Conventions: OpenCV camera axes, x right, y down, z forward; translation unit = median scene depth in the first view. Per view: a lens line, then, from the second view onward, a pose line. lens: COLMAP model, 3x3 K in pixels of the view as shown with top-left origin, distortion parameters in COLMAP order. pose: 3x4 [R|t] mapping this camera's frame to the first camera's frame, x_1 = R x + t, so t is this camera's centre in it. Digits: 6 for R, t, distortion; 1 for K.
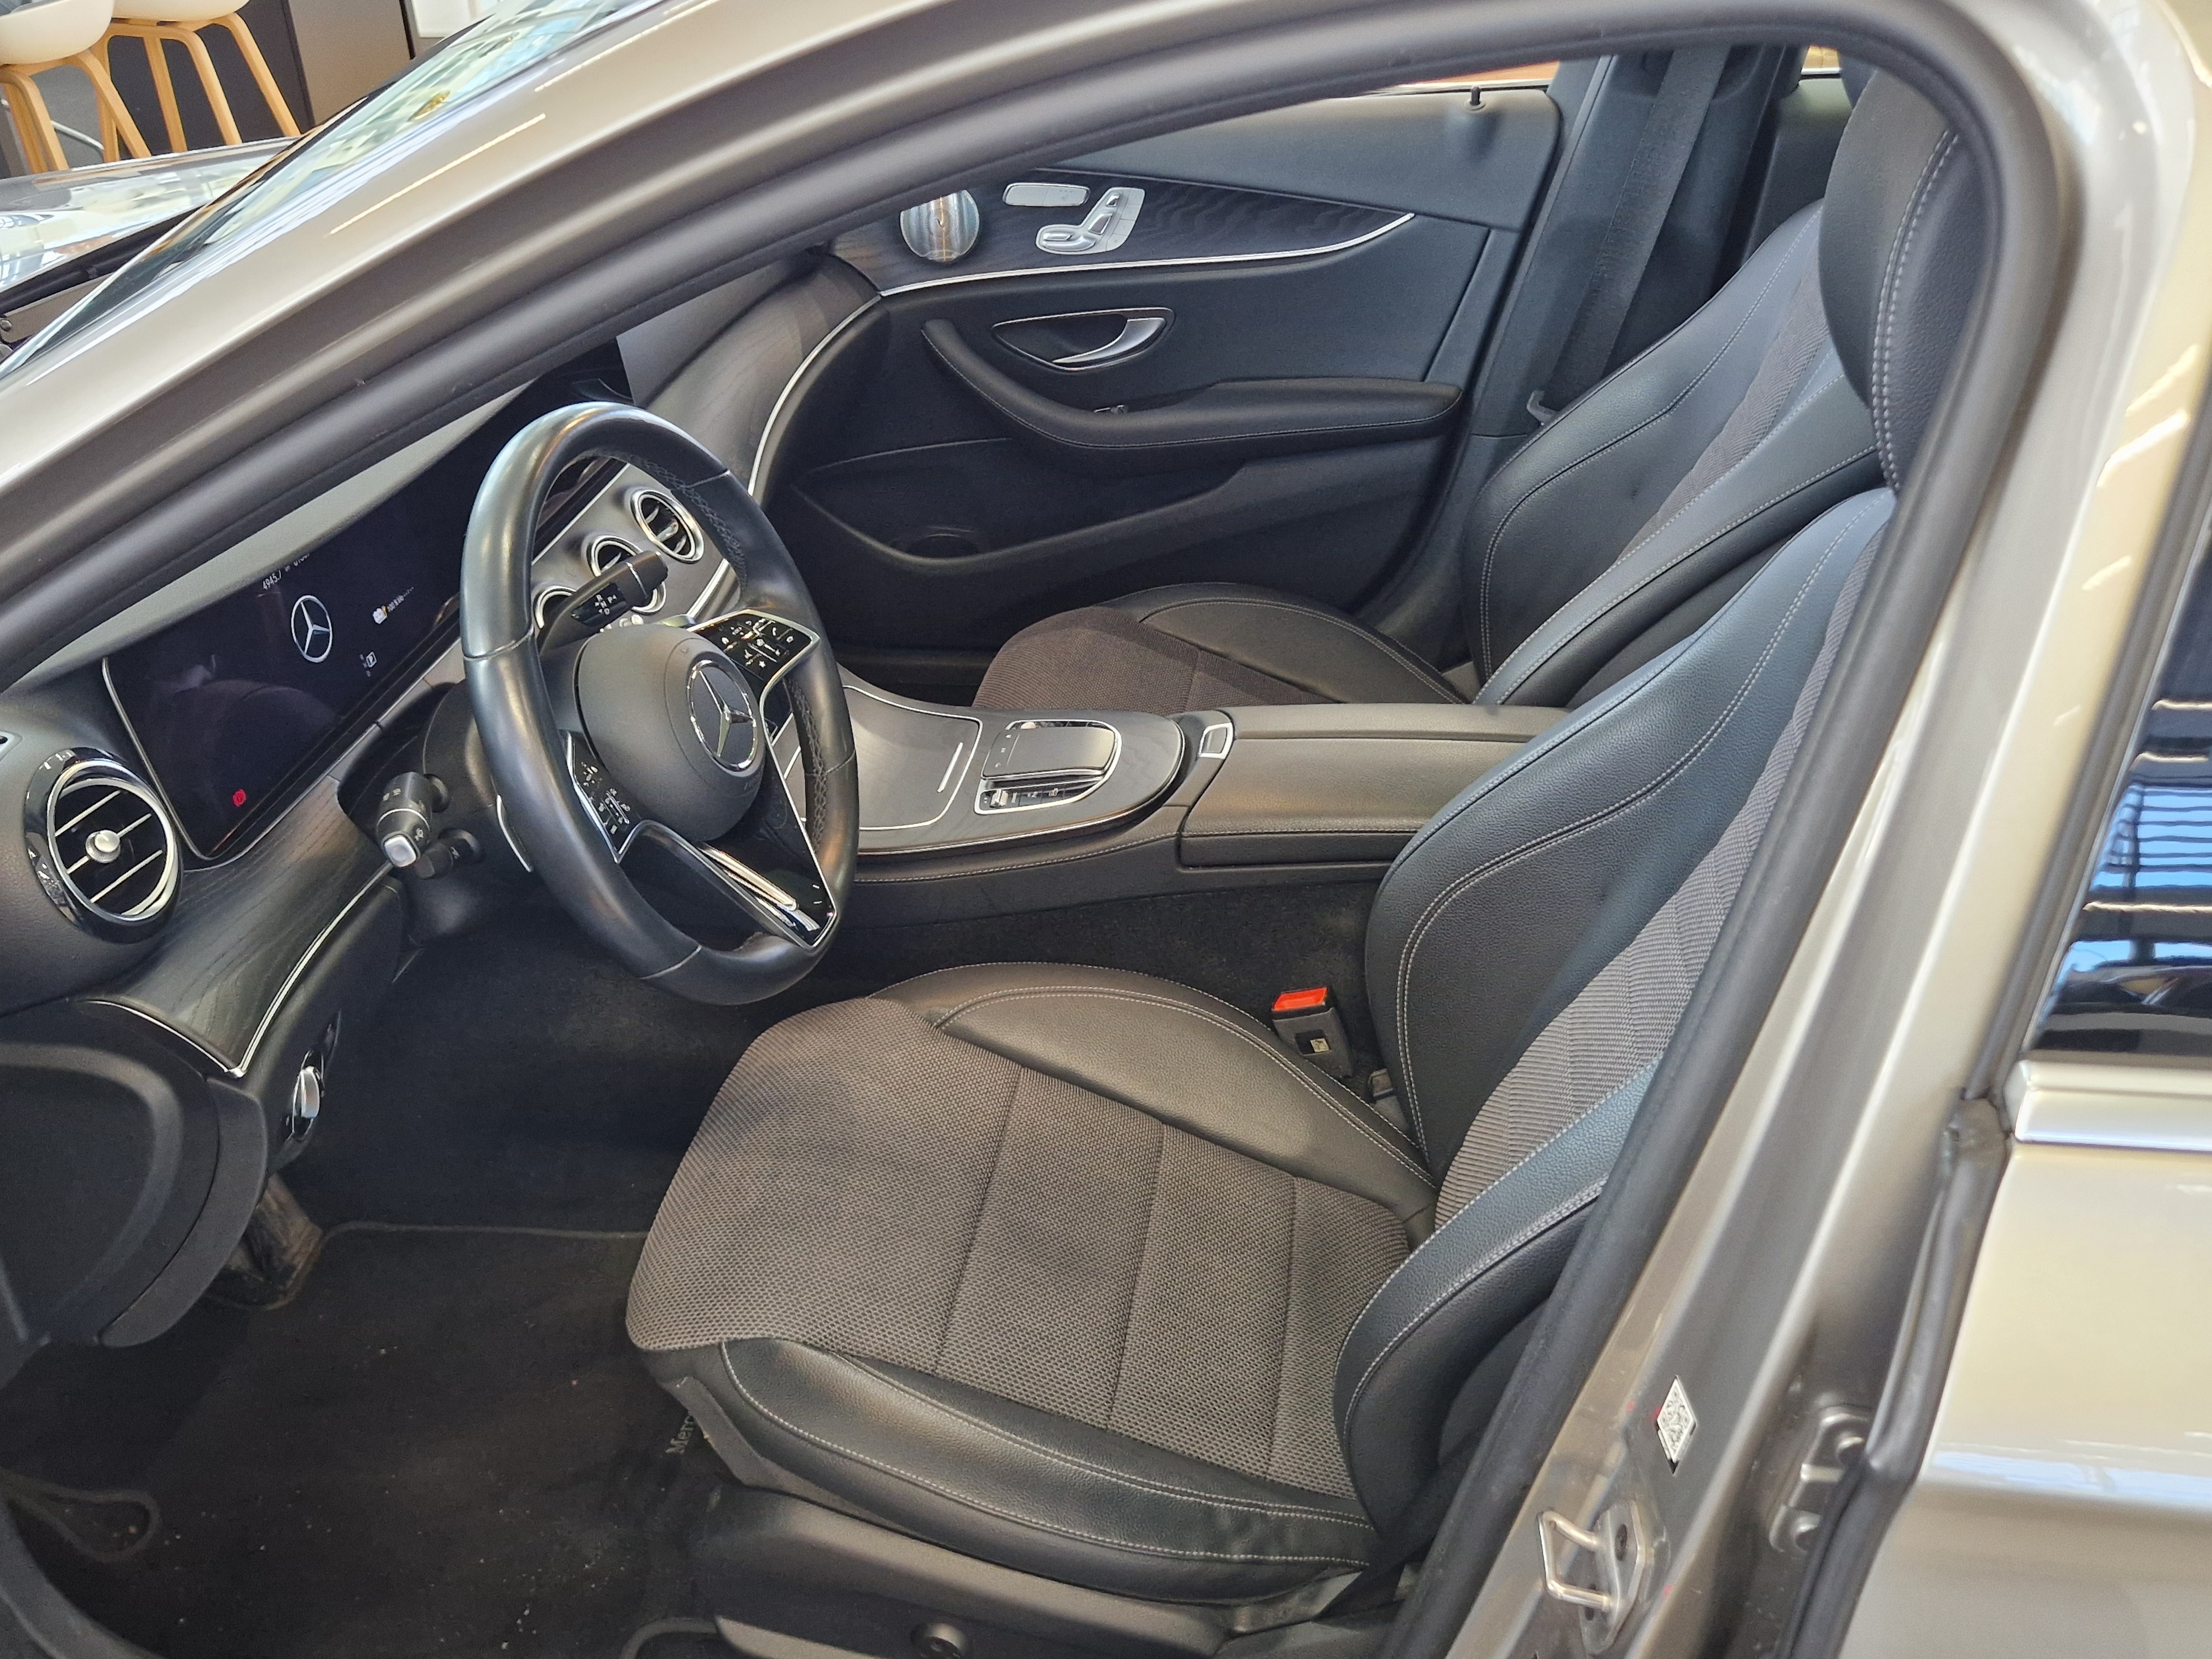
lens RADIAL K [[2145.2, 0, 1159.7], [0, 2145.2, 708.3], [0, 0, 1]] dist [0.059095, -0.008356]
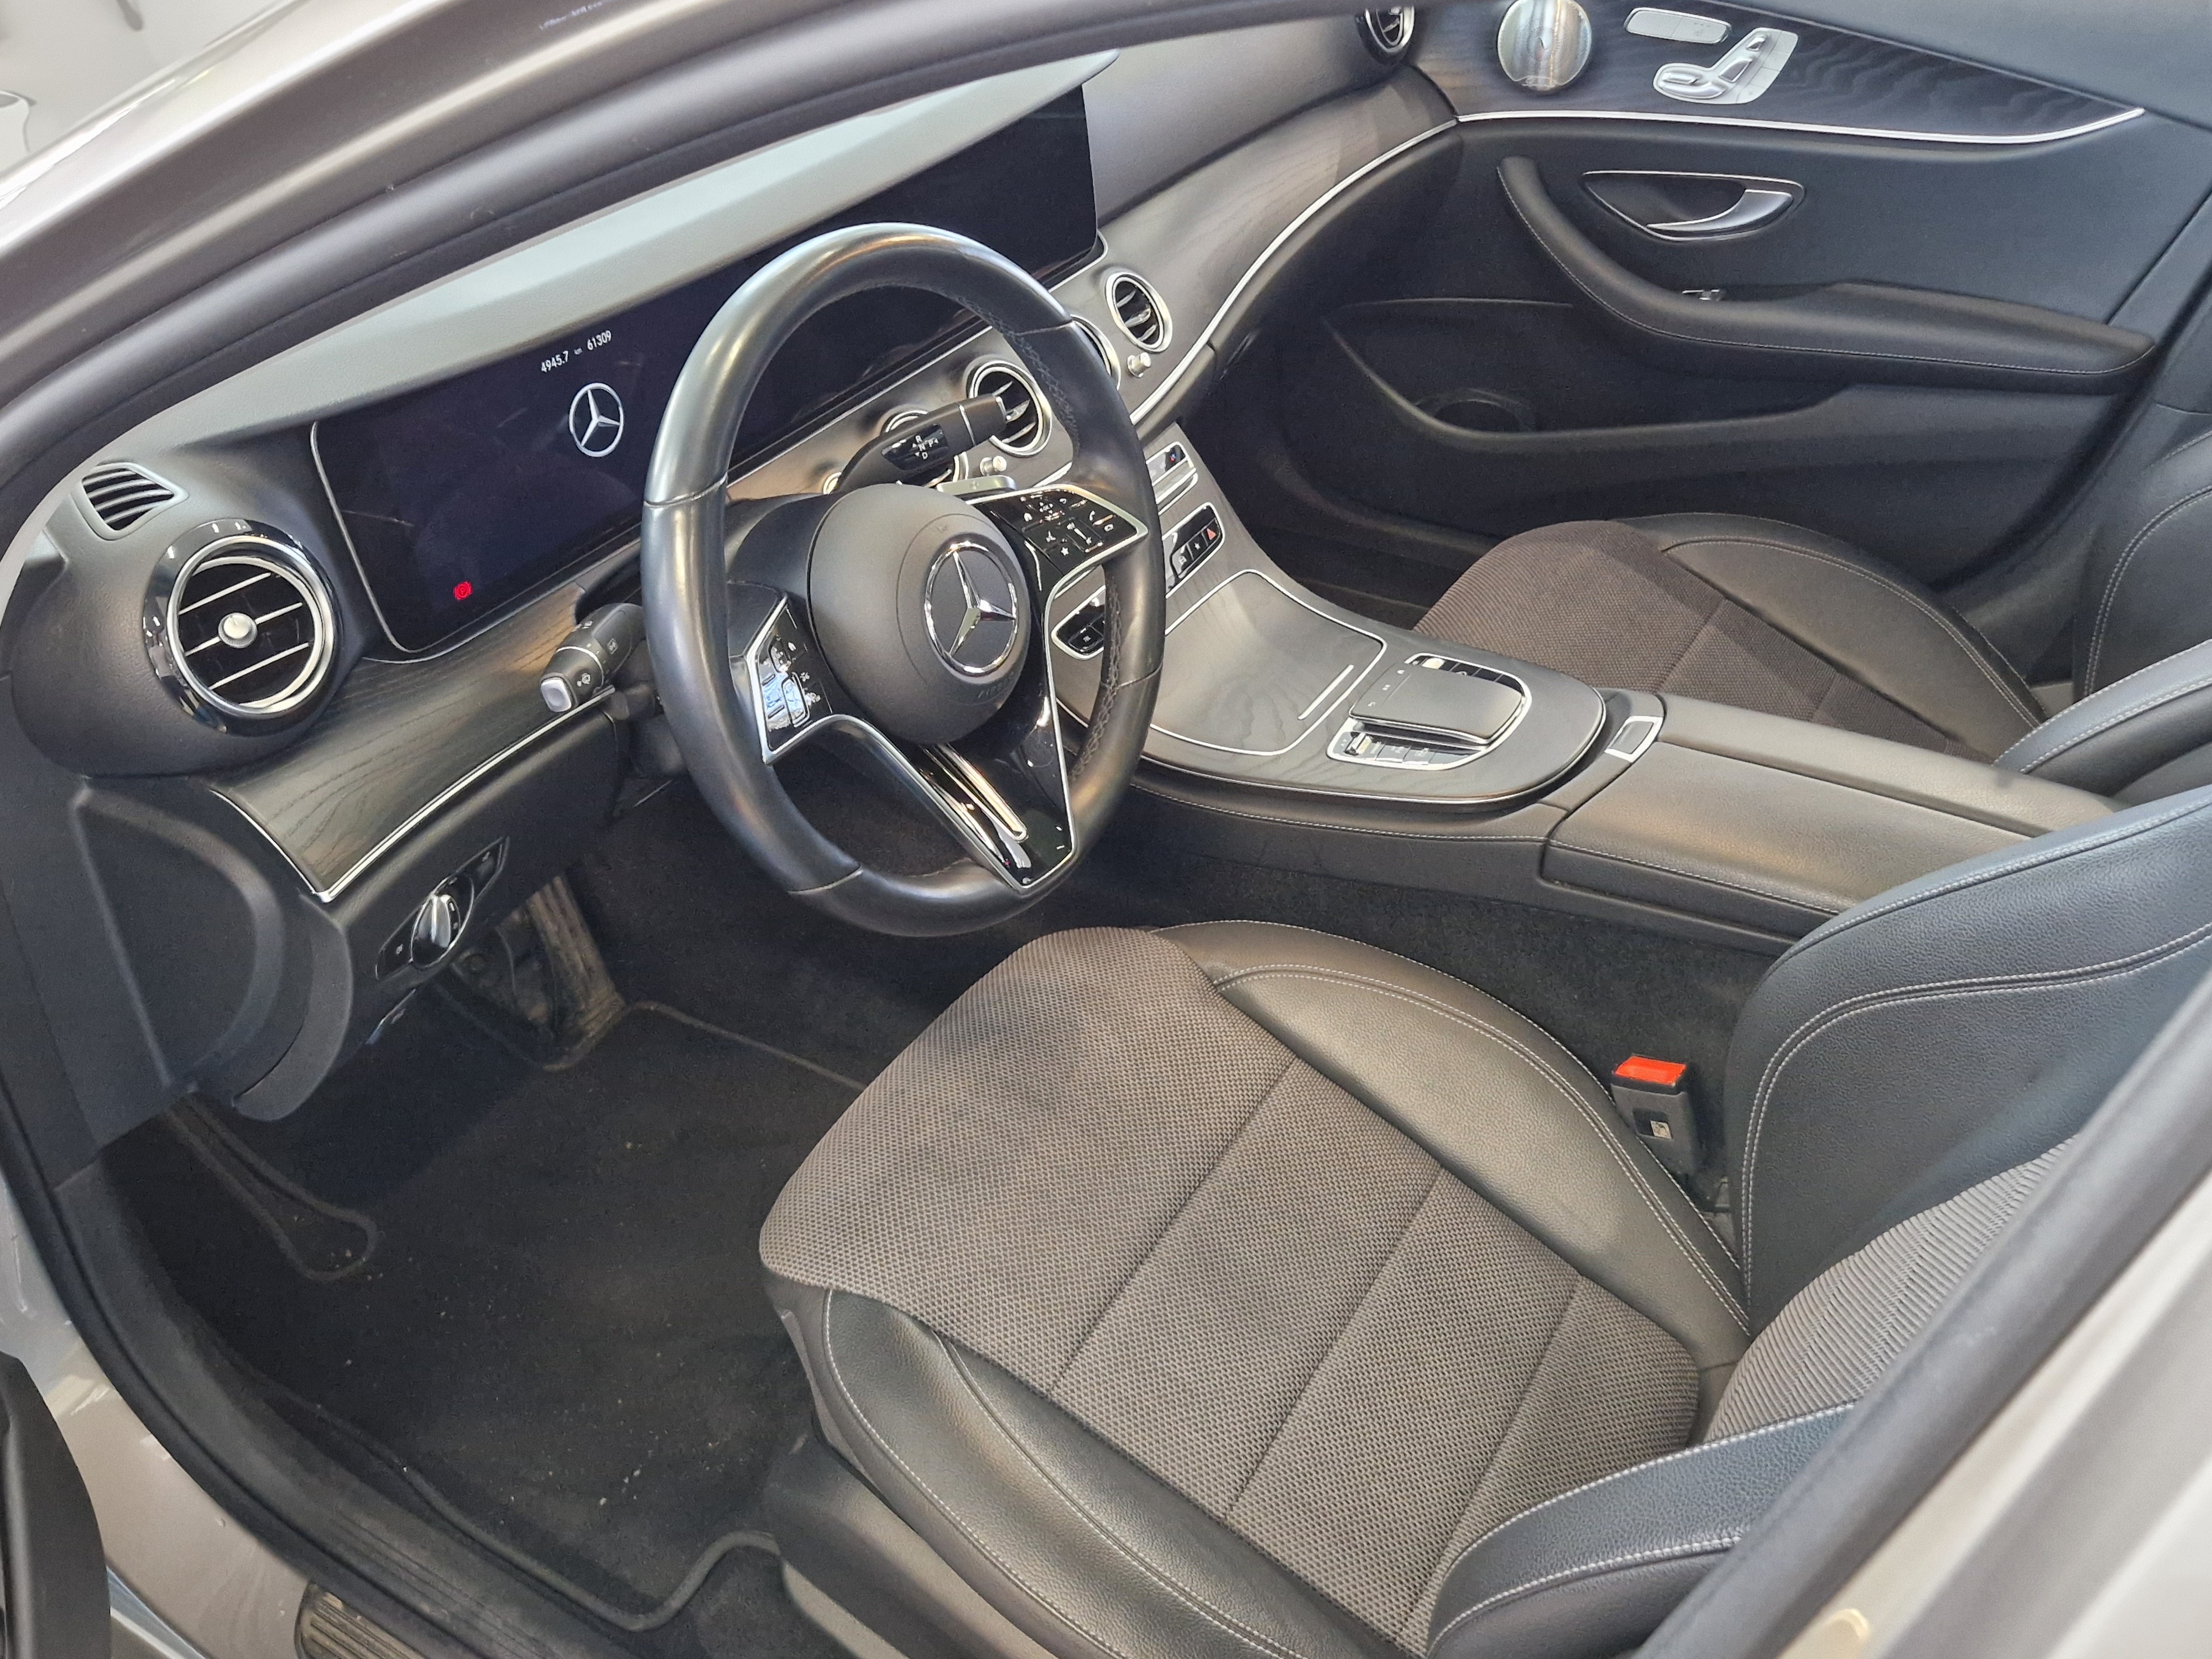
lens RADIAL K [[2145.2, 0, 1159.7], [0, 2145.2, 708.3], [0, 0, 1]] dist [0.059095, -0.008356]
pose [[0.920106, 0.233087, -0.314764, 0.120403], [-0.200191, 0.970611, 0.133559, -0.071755], [0.336644, -0.059876, 0.939726, 0.168812]]
